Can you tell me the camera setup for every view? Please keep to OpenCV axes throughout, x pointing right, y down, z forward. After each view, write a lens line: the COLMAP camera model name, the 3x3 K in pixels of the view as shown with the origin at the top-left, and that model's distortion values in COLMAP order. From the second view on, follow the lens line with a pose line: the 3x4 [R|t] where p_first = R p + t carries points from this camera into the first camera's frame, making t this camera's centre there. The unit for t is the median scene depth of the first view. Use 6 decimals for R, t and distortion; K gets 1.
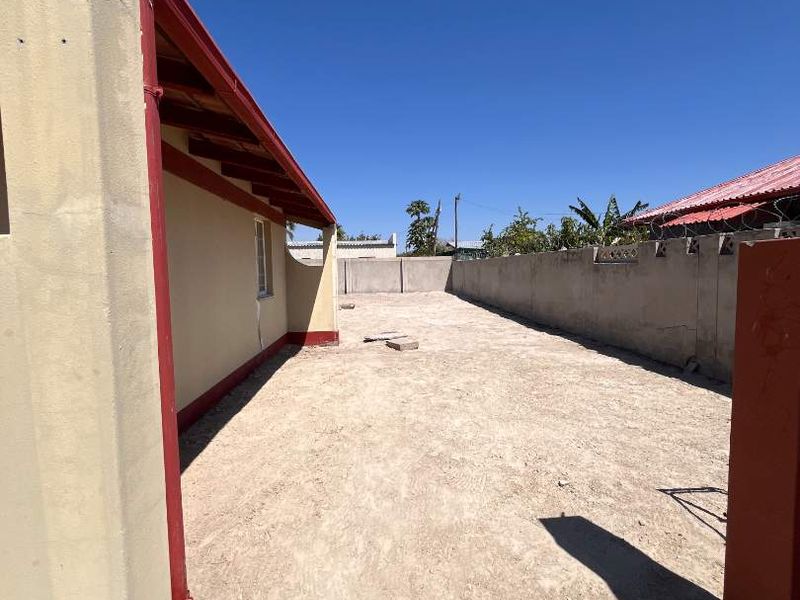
lens RADIAL K [[455.9, 0, 399.6], [0, 455.9, 300.5], [0, 0, 1]] dist [0.000796, -0.000036]
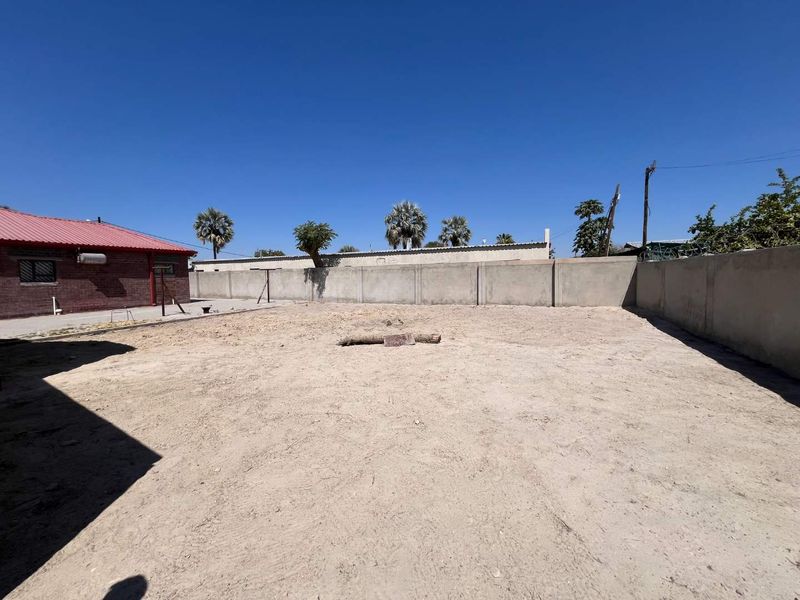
lens RADIAL K [[321.2, 0, 397.9], [0, 321.2, 299.0], [0, 0, 1]] dist [-0.001309, -0.000112]
pose [[0.876832, 0.033606, -0.479621, 0.032852], [-0.029053, 0.999435, 0.016915, -0.029582], [0.479918, -0.000897, 0.877313, 0.399944]]
